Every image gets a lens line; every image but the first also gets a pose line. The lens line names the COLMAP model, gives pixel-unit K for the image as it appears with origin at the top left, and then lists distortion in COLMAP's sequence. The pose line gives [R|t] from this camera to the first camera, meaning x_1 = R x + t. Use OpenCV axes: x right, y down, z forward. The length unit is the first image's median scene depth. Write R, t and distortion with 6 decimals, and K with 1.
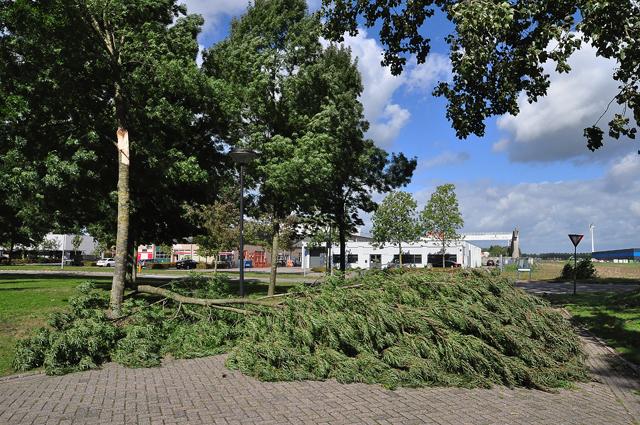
lens RADIAL K [[460.5, 0, 322.7], [0, 460.5, 213.3], [0, 0, 1]] dist [0.001841, 0.002532]
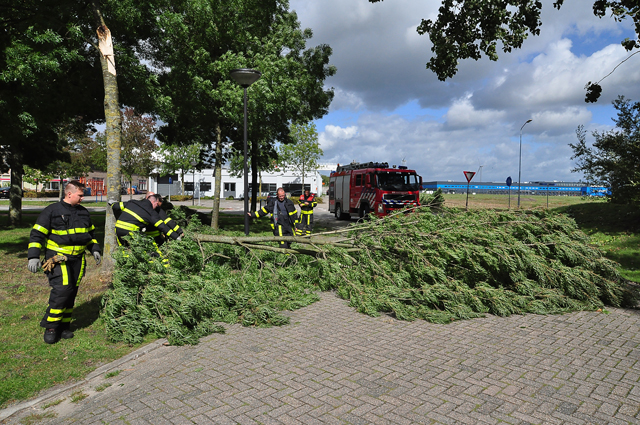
lens RADIAL K [[460.5, 0, 320.4], [0, 460.5, 214.9], [0, 0, 1]] dist [0.001841, 0.002532]
pose [[0.935252, -0.014576, 0.353681, -0.178715], [-0.042032, 0.987510, 0.151844, -0.001655], [-0.351477, -0.156879, 0.922959, 0.049672]]
